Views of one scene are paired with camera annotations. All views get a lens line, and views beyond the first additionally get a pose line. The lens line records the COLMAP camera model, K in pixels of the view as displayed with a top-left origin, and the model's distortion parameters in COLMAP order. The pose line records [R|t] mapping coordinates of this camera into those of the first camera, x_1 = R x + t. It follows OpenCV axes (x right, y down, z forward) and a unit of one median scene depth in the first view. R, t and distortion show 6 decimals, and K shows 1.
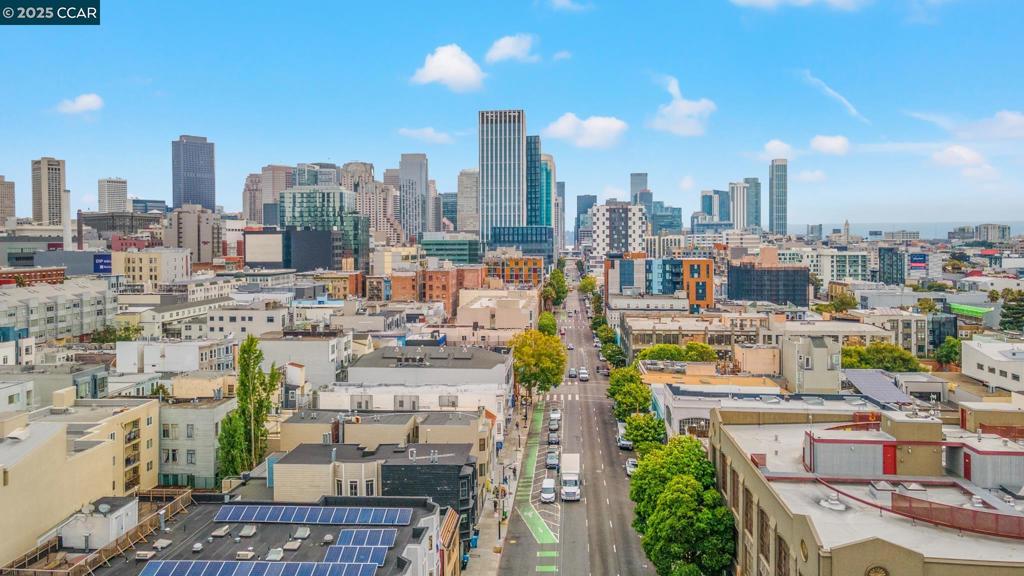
lens RADIAL K [[754.9, 0, 514.2], [0, 754.9, 246.6], [0, 0, 1]] dist [0.018608, 0.037138]
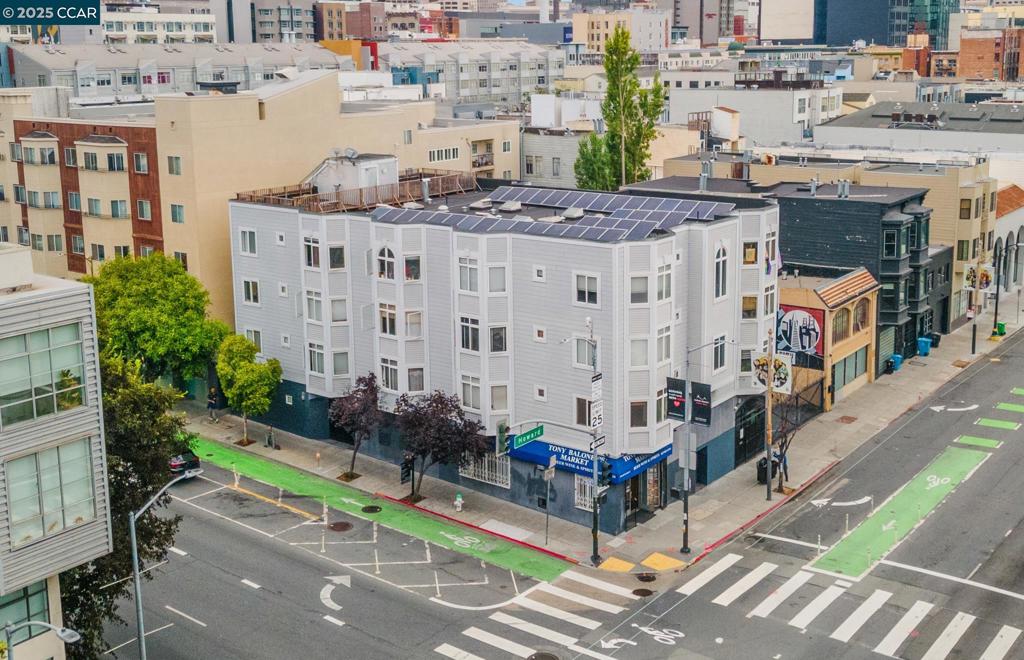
lens RADIAL K [[1143.9, 0, 523.8], [0, 1143.9, 245.2], [0, 0, 1]] dist [0.078694, -0.202089]
pose [[0.839403, 0.086708, -0.536549, 0.050547], [0.003902, 0.986206, 0.165479, 0.044690], [0.543496, -0.140997, 0.827485, 0.016833]]
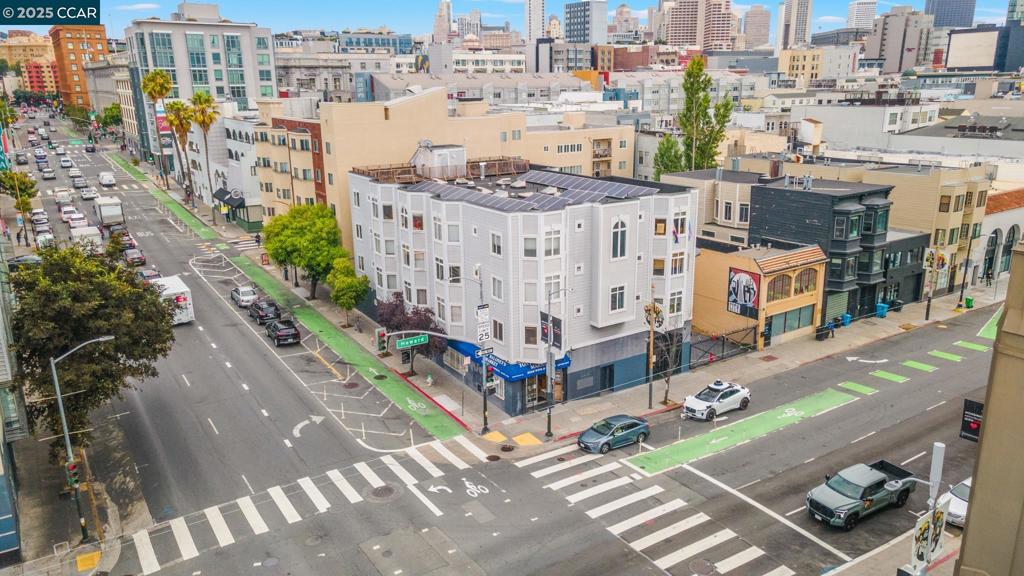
lens RADIAL K [[744.5, 0, 514.1], [0, 744.5, 279.9], [0, 0, 1]] dist [0.022005, 0.037280]
pose [[0.609147, 0.201934, -0.766918, 0.090825], [0.002466, 0.966553, 0.256457, 0.046715], [0.793054, -0.158111, 0.588274, 0.072298]]
